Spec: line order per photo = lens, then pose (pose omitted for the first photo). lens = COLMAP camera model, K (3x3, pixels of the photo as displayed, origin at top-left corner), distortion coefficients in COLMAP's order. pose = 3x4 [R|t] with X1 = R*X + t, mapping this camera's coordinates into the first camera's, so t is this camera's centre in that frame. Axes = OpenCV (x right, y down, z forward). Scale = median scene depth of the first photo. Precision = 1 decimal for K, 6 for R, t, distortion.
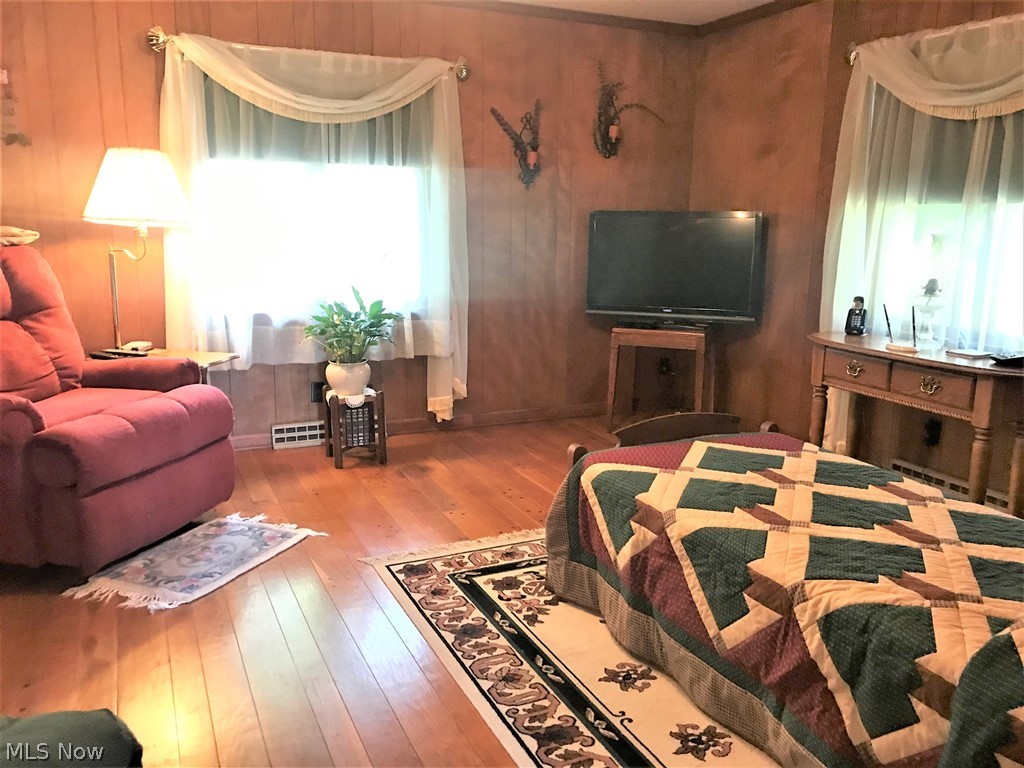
lens RADIAL K [[842.7, 0, 512.0], [0, 842.7, 384.0], [0, 0, 1]] dist [0.006880, 0.012213]
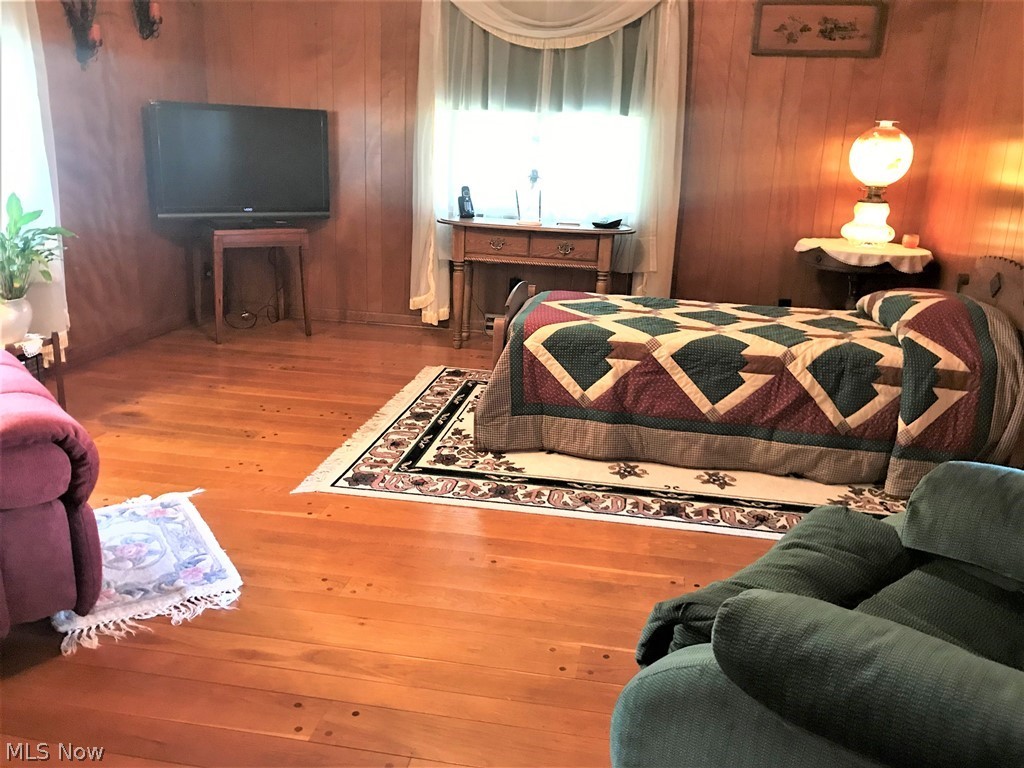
lens RADIAL K [[851.1, 0, 512.0], [0, 851.1, 384.0], [0, 0, 1]] dist [0.143495, -0.300237]
pose [[0.560602, -0.215524, 0.799546, -0.894907], [0.129590, 0.976474, 0.172354, -0.040945], [-0.817882, 0.006991, 0.575343, 0.321077]]
